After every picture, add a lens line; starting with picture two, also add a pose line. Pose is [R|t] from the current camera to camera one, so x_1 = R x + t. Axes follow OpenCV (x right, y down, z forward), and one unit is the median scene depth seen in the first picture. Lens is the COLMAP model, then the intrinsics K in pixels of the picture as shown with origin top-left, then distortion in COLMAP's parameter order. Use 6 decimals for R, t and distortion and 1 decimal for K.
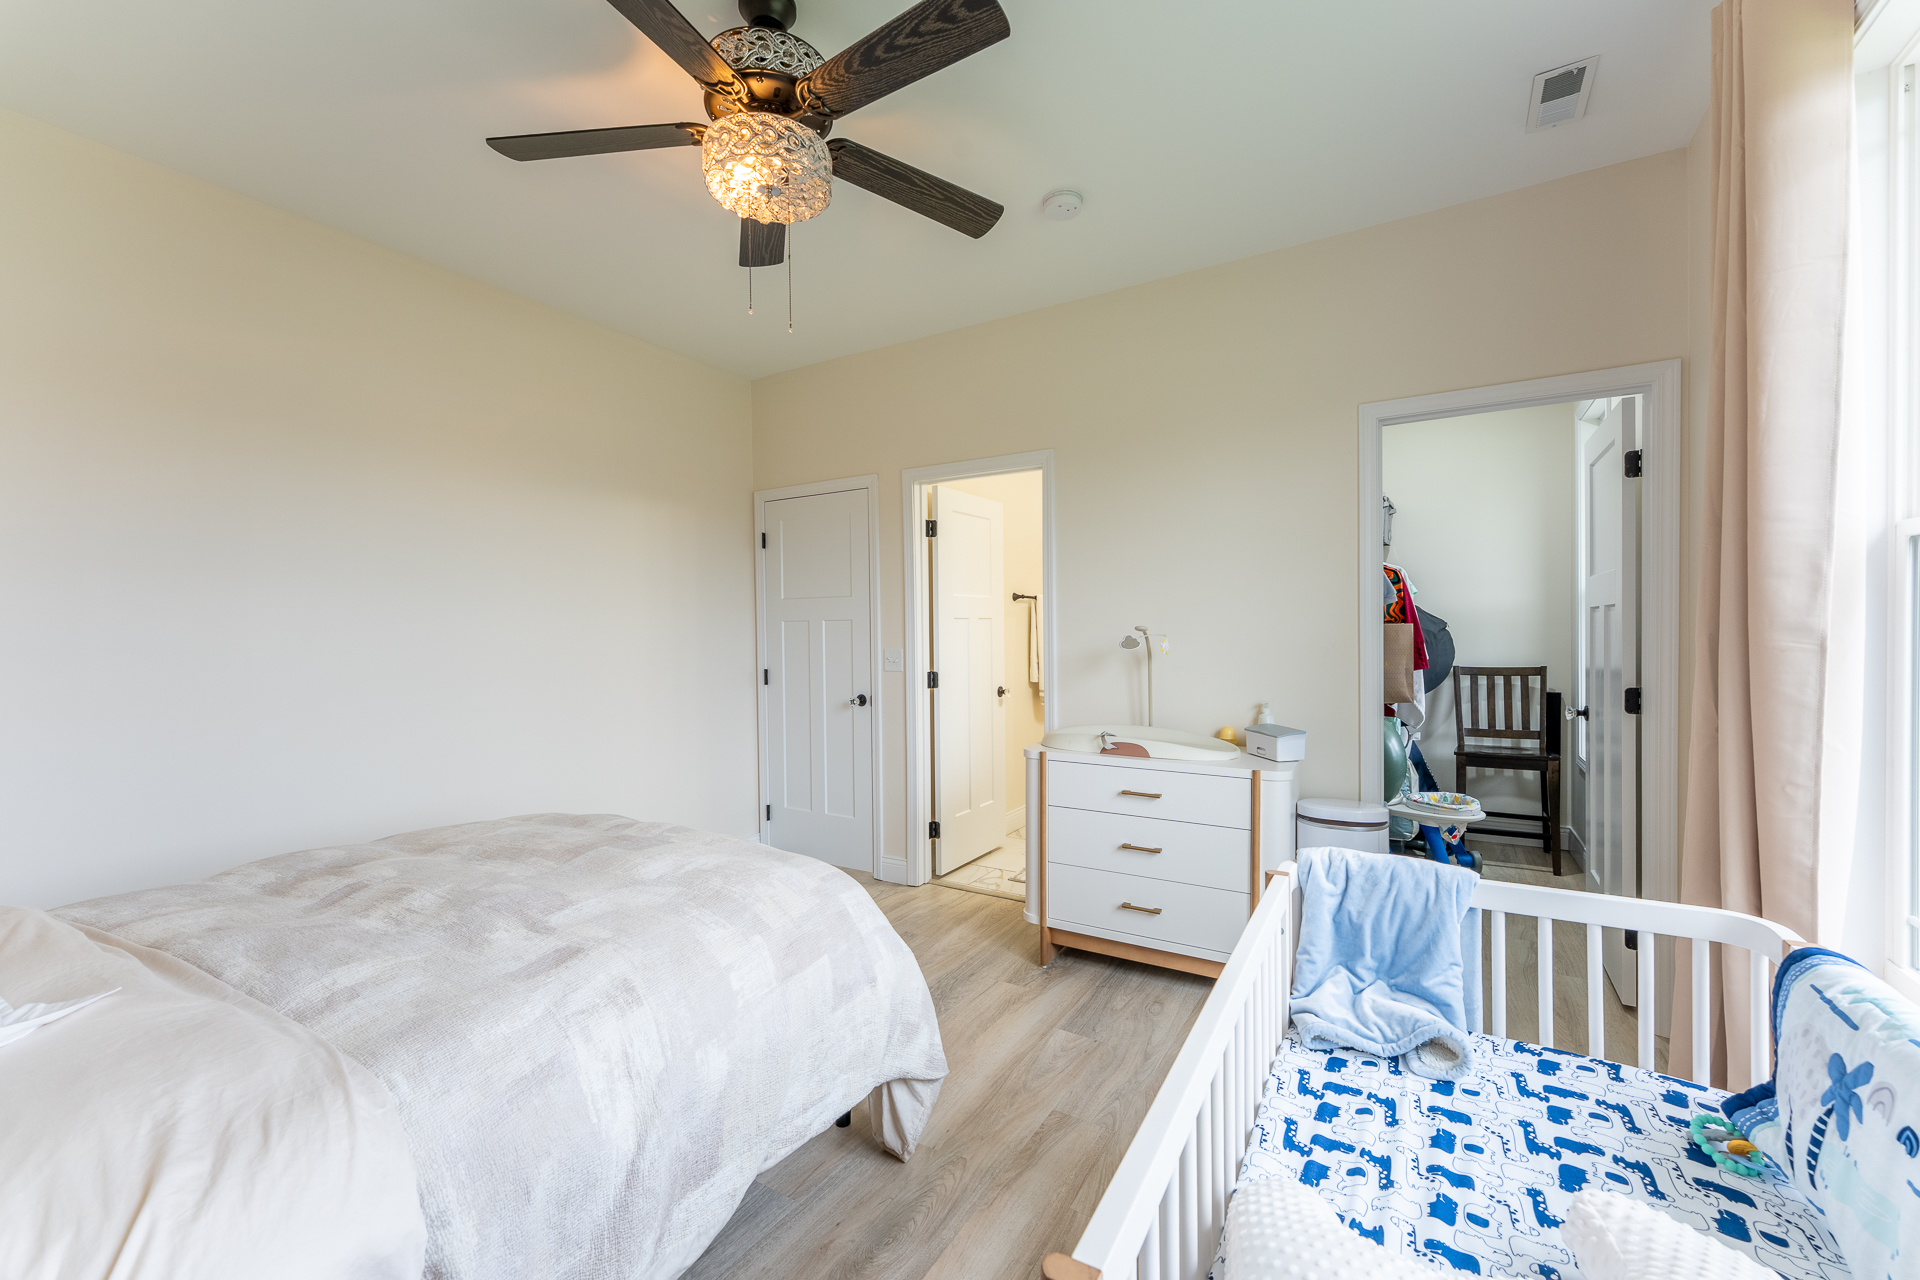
lens RADIAL K [[776.3, 0, 967.8], [0, 776.3, 641.5], [0, 0, 1]] dist [-0.000781, -0.000224]
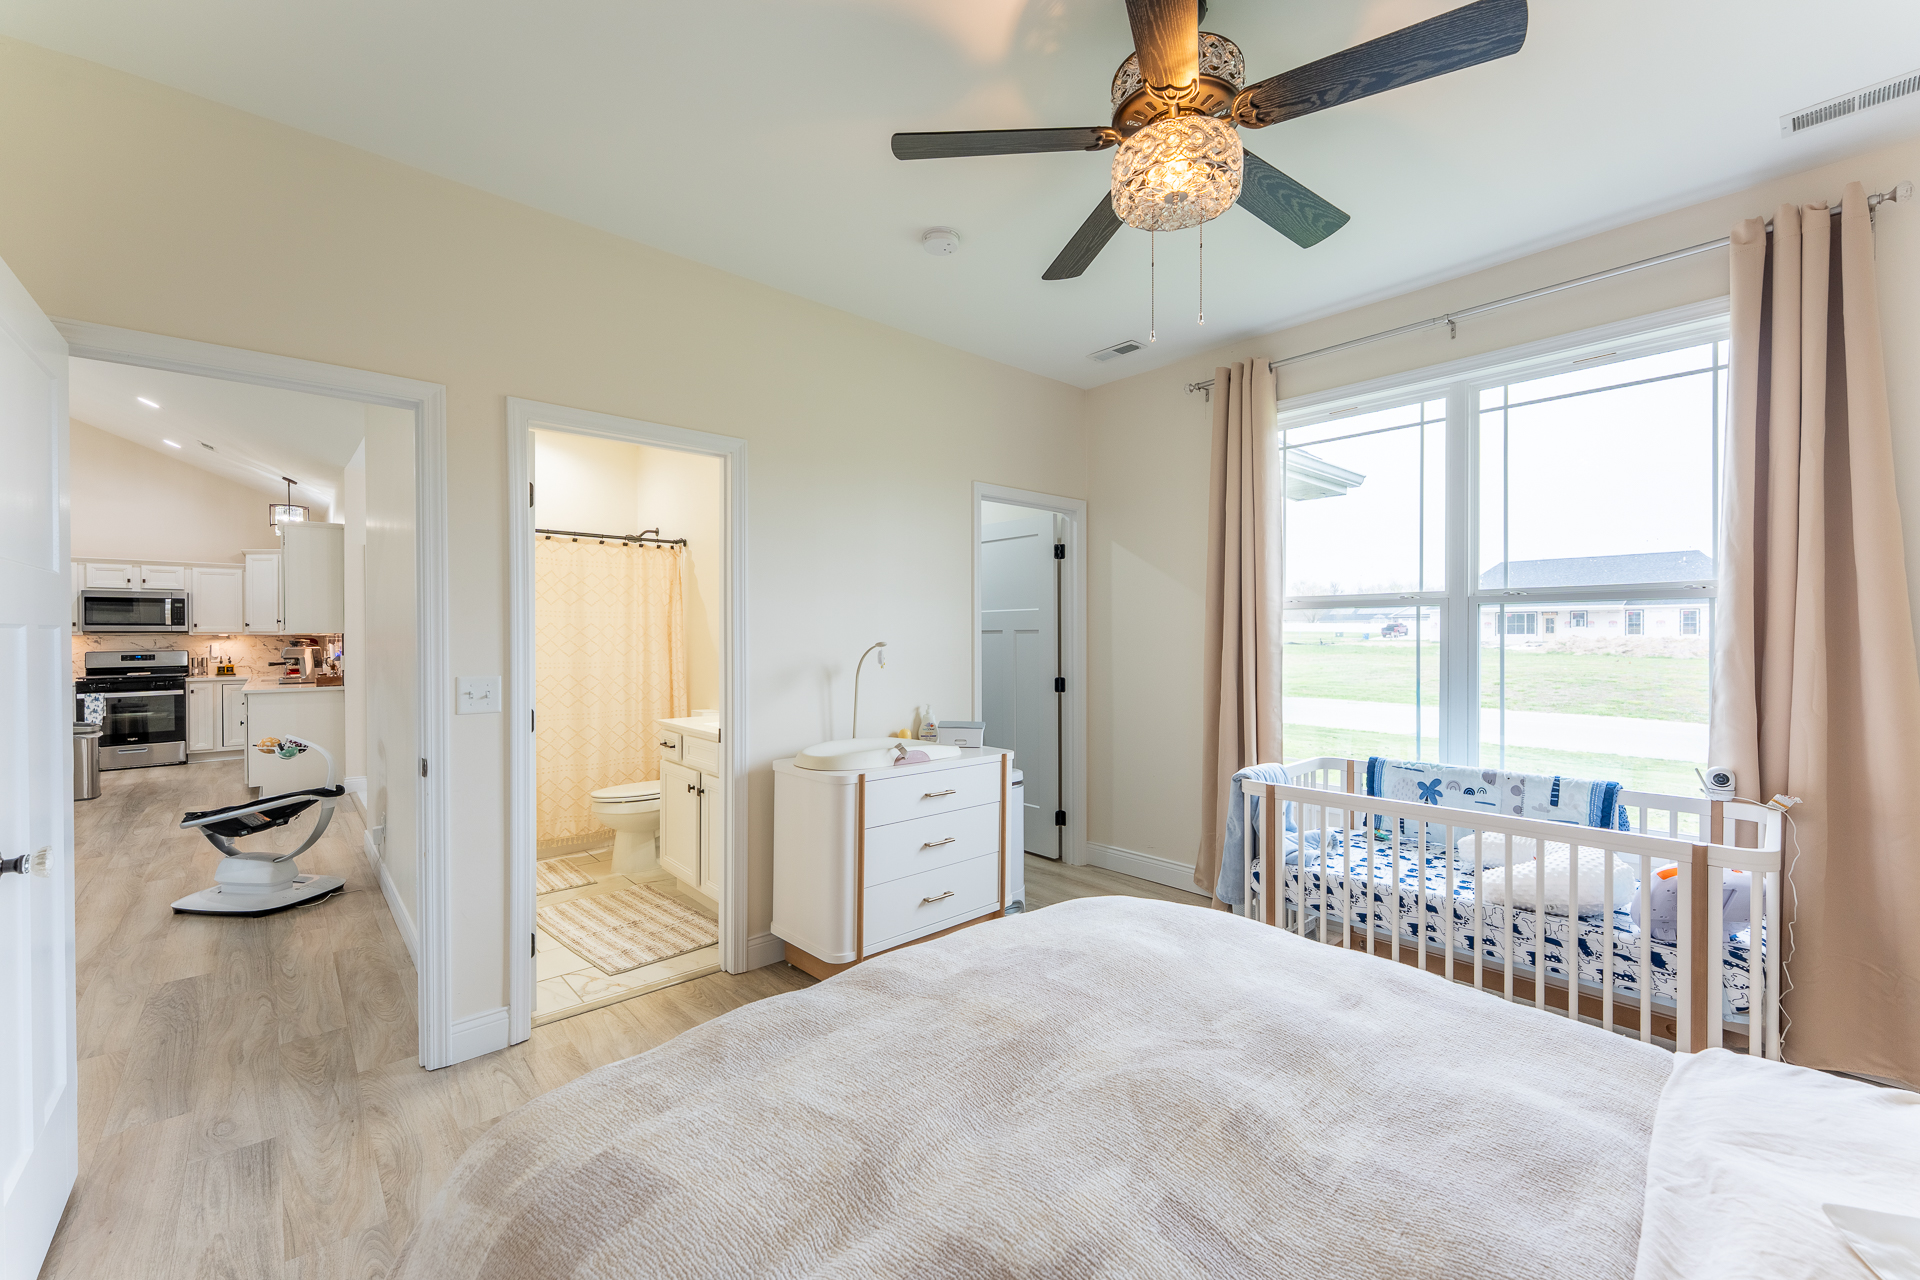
lens RADIAL K [[776.3, 0, 967.8], [0, 776.3, 641.5], [0, 0, 1]] dist [-0.000781, -0.000224]
pose [[0.282476, 0.000648, 0.959274, -0.782186], [0.013389, 0.999900, -0.004618, -0.014901], [-0.959181, 0.014148, 0.282439, 0.606806]]
